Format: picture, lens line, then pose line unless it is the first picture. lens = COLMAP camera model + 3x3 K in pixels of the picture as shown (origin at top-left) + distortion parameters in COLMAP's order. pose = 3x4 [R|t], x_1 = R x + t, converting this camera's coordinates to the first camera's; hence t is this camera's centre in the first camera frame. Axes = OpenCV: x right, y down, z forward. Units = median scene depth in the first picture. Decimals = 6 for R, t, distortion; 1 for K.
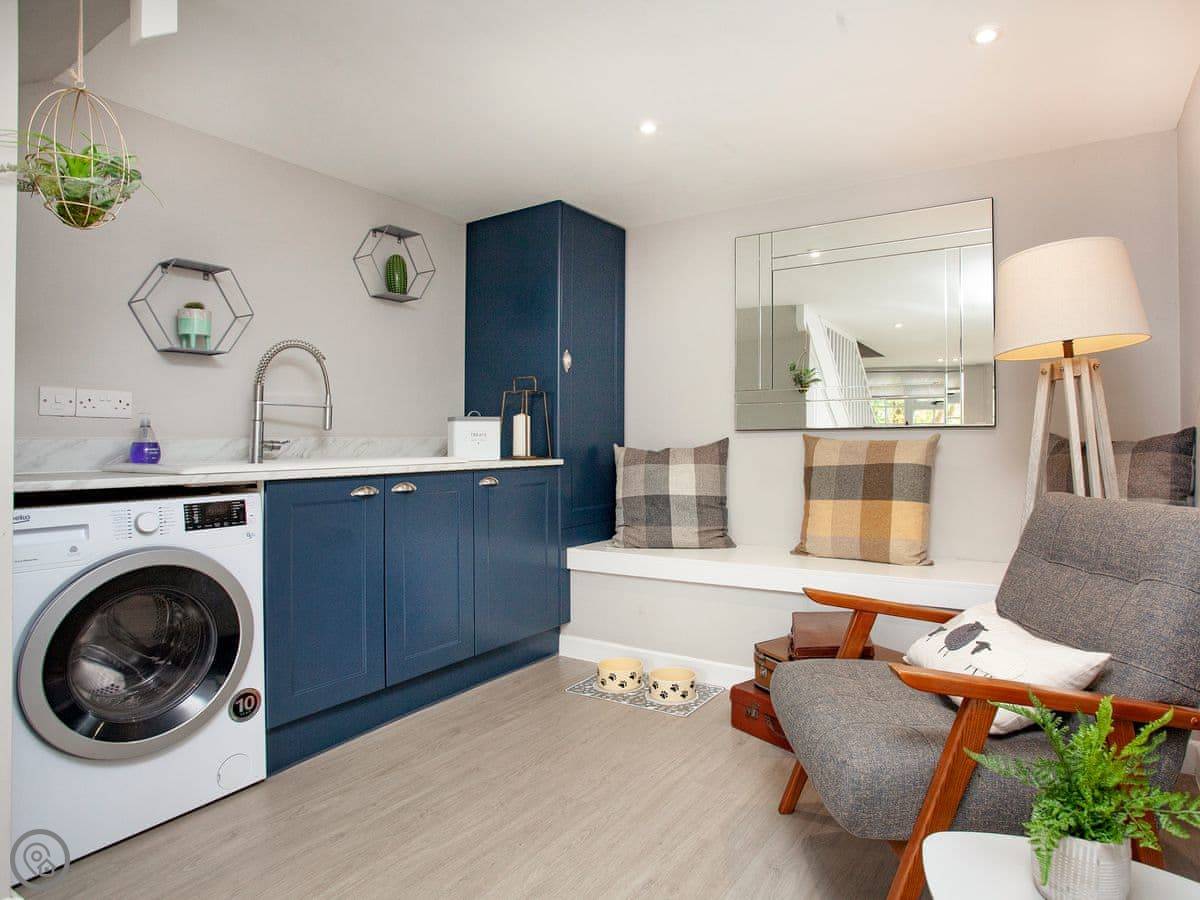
lens RADIAL K [[762.1, 0, 600.9], [0, 762.1, 484.6], [0, 0, 1]] dist [-0.021364, 0.000879]
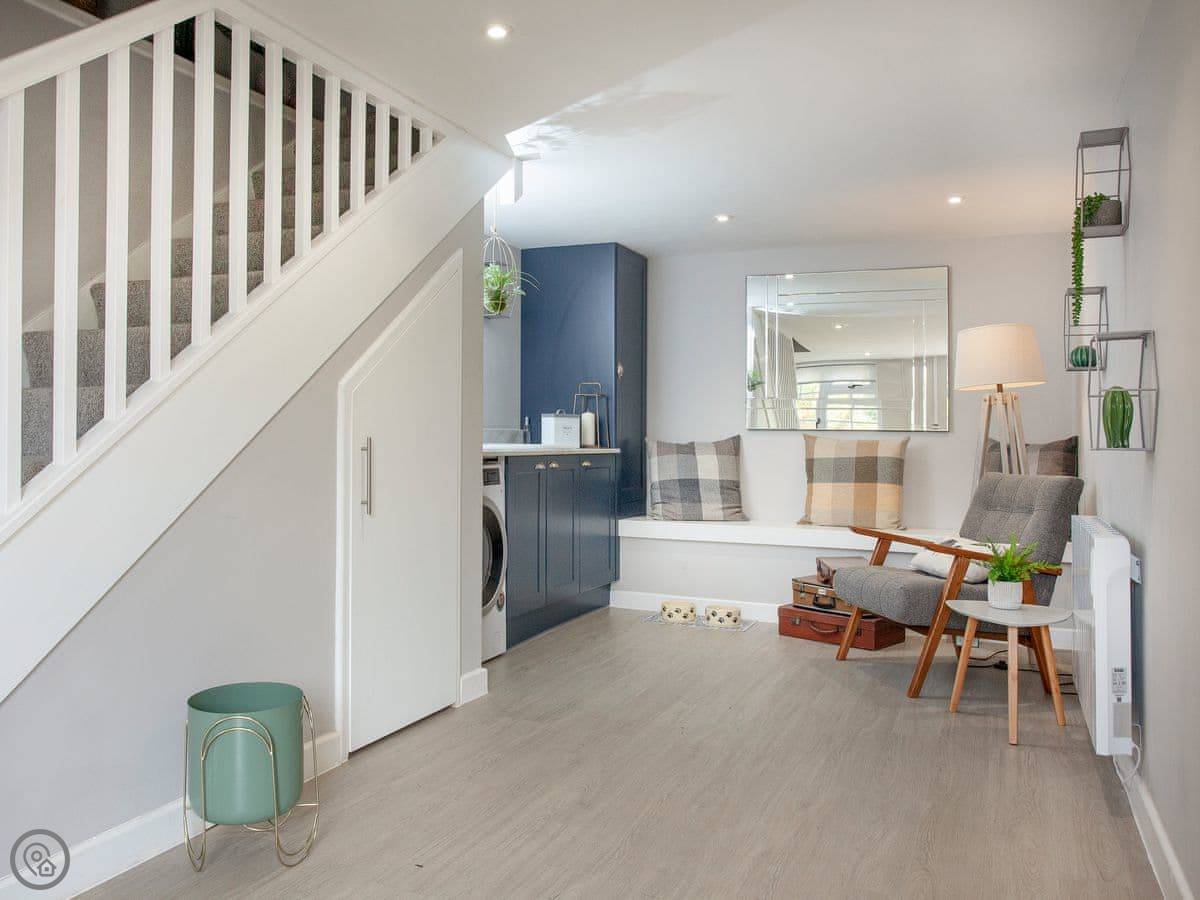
lens RADIAL K [[937.4, 0, 583.2], [0, 937.4, 448.8], [0, 0, 1]] dist [0.083324, 0.000340]
pose [[0.989685, 0.023018, 0.141397, -0.347714], [-0.017143, 0.998944, -0.042628, 0.036220], [-0.142229, 0.039764, 0.989035, -0.560521]]
